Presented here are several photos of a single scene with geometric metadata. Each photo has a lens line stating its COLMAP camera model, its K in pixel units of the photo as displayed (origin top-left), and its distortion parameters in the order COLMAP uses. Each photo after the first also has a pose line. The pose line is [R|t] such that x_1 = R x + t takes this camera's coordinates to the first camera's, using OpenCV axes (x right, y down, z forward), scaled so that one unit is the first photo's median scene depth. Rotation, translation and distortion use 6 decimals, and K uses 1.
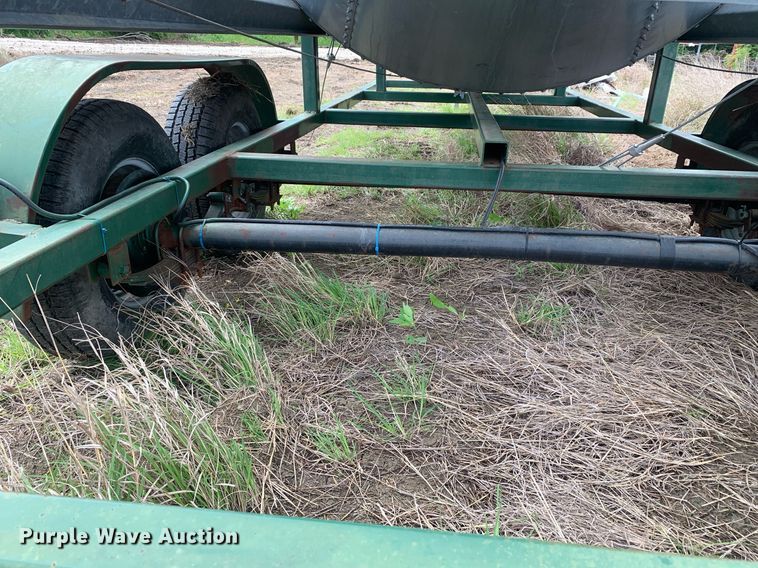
lens RADIAL K [[583.9, 0, 379.6], [0, 583.9, 272.6], [0, 0, 1]] dist [0.042380, -0.046019]
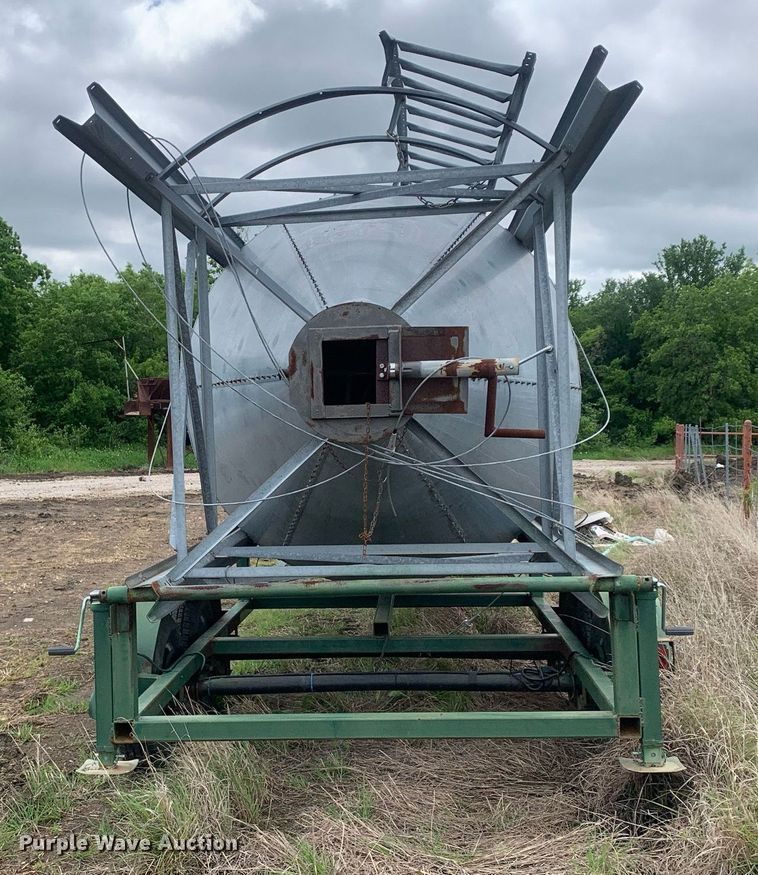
lens RADIAL K [[1206.3, 0, 379.0], [0, 1206.3, 437.5], [0, 0, 1]] dist [-0.011343, -0.042631]
pose [[0.995877, -0.036233, 0.083169, -0.067258], [0.063224, 0.934663, -0.349869, 0.475843], [-0.065059, 0.353684, 0.933100, -2.351529]]
